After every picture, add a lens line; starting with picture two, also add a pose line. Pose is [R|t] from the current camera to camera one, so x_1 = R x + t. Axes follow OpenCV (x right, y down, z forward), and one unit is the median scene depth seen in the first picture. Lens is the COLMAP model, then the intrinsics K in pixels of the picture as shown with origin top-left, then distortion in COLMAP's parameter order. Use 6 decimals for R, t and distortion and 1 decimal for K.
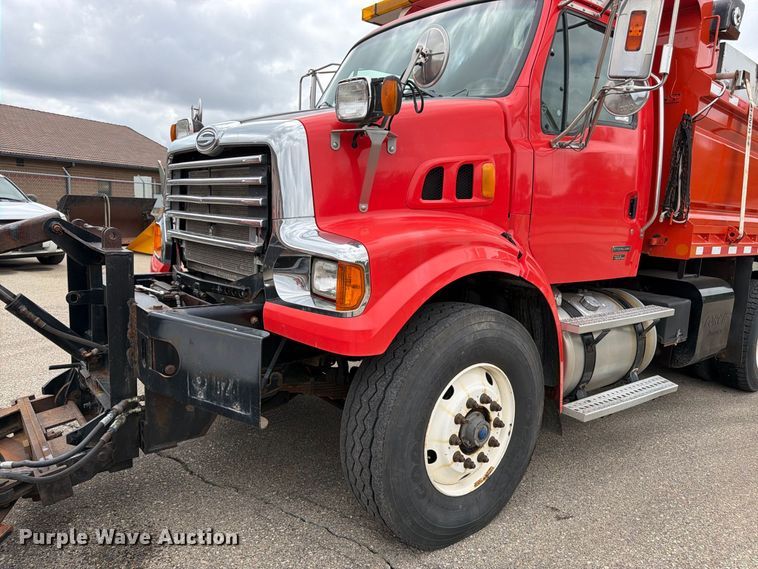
lens RADIAL K [[539.5, 0, 378.8], [0, 539.5, 290.1], [0, 0, 1]] dist [0.041097, -0.043280]
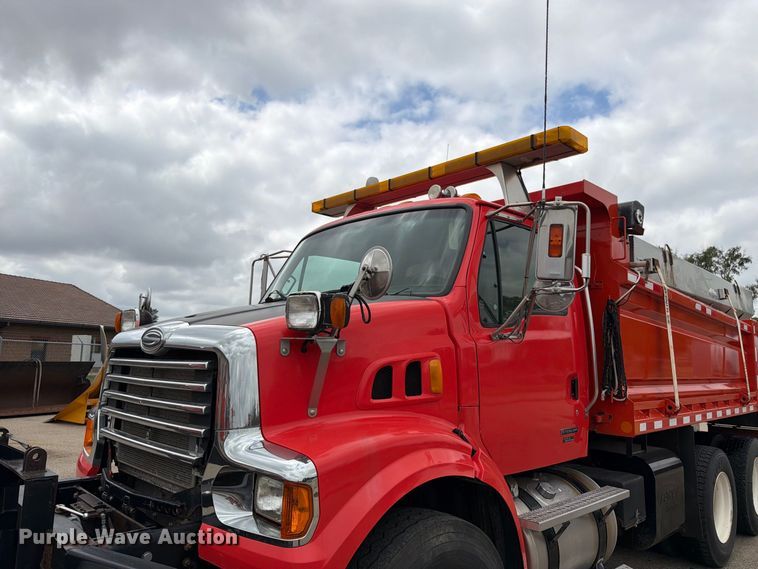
lens RADIAL K [[538.5, 0, 381.6], [0, 538.5, 280.8], [0, 0, 1]] dist [0.072621, -0.106792]
pose [[0.995100, -0.004829, 0.098754, 0.000634], [0.032902, 0.958054, -0.284691, -0.080563], [-0.093237, 0.286546, 0.953519, -0.012520]]
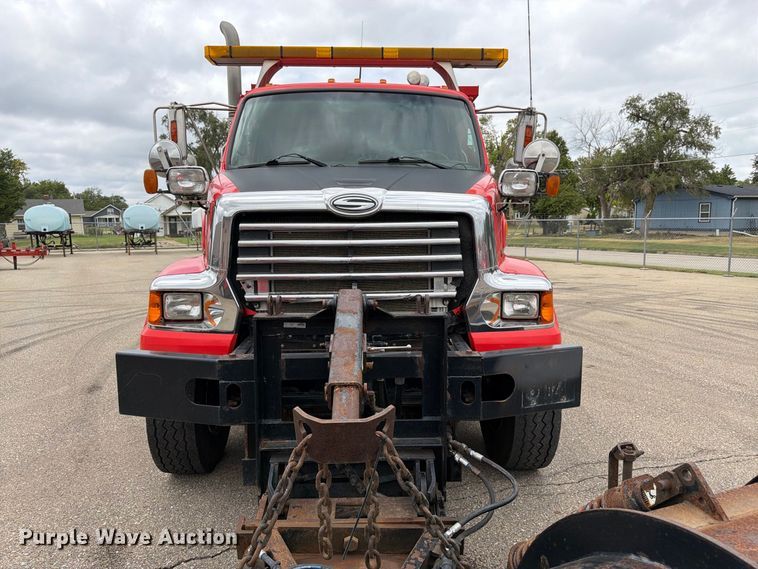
lens RADIAL K [[534.1, 0, 384.3], [0, 534.1, 282.8], [0, 0, 1]] dist [0.058468, -0.076599]
pose [[0.582788, -0.138824, 0.800679, -1.087341], [0.154116, 0.986300, 0.058831, -0.166153], [-0.797876, 0.089111, 0.596199, 0.319264]]
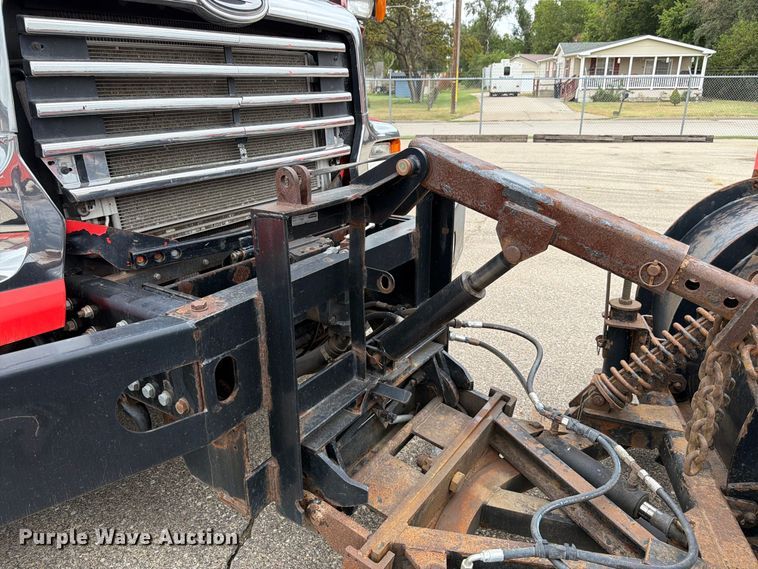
lens RADIAL K [[538.5, 0, 381.6], [0, 538.5, 280.8], [0, 0, 1]] dist [0.072621, -0.106792]
pose [[-0.314222, -0.360309, 0.878318, -0.957212], [0.135275, 0.898745, 0.417084, -0.212033], [-0.939662, 0.249872, -0.233665, 1.009662]]
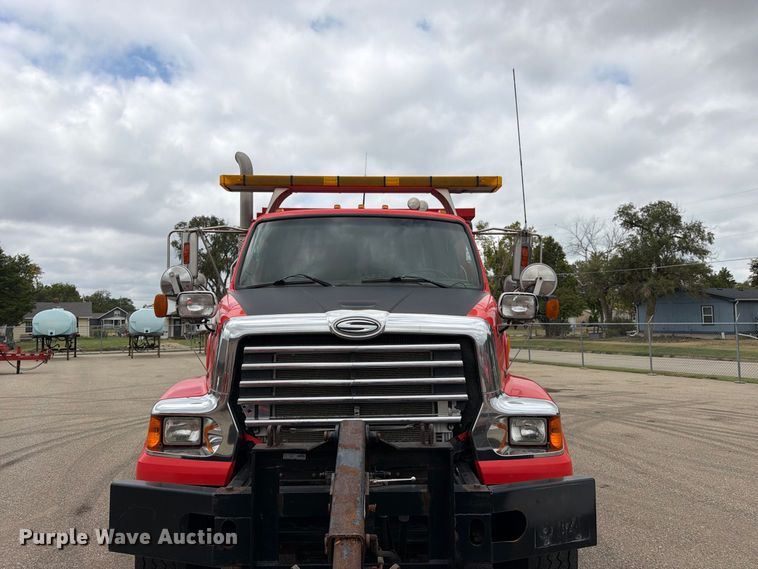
lens RADIAL K [[532.9, 0, 376.6], [0, 532.9, 277.6], [0, 0, 1]] dist [0.056374, -0.071063]
pose [[0.597423, 0.020549, 0.801663, -1.092616], [0.152884, 0.978418, -0.139013, -0.207007], [-0.787218, 0.205611, 0.581388, 0.309143]]
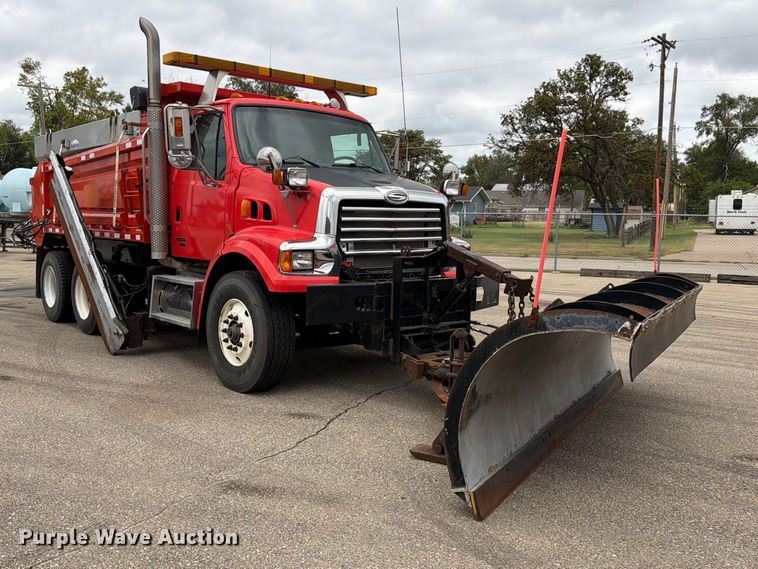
lens RADIAL K [[696.3, 0, 379.4], [0, 696.3, 287.5], [0, 0, 1]] dist [0.030917, -0.011458]
pose [[-0.035207, -0.148464, 0.988291, -2.523290], [0.133786, 0.979303, 0.151880, -0.322501], [-0.990385, 0.137566, -0.014616, 1.073017]]
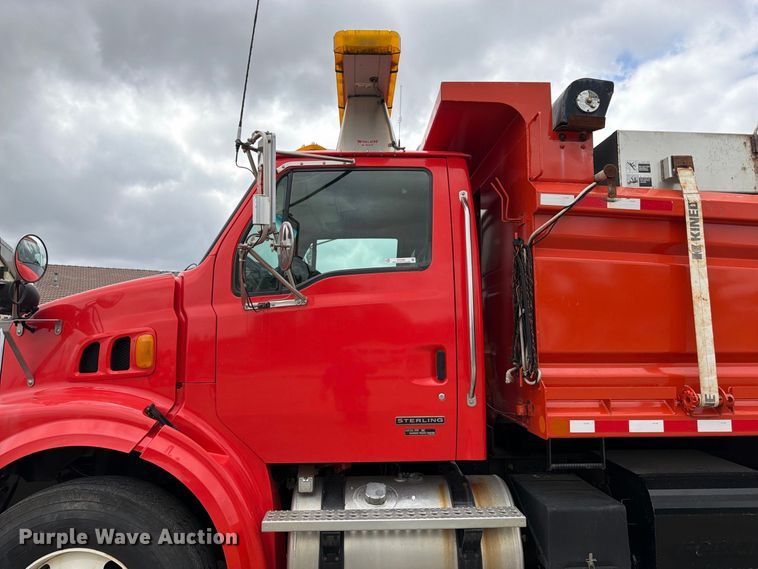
lens RADIAL K [[535.7, 0, 382.3], [0, 535.7, 284.8], [0, 0, 1]] dist [0.054955, -0.077137]
pose [[0.805377, -0.111842, -0.582116, 1.057123], [-0.049291, 0.966001, -0.253794, -0.080380], [0.590709, 0.233094, 0.772483, 0.415264]]
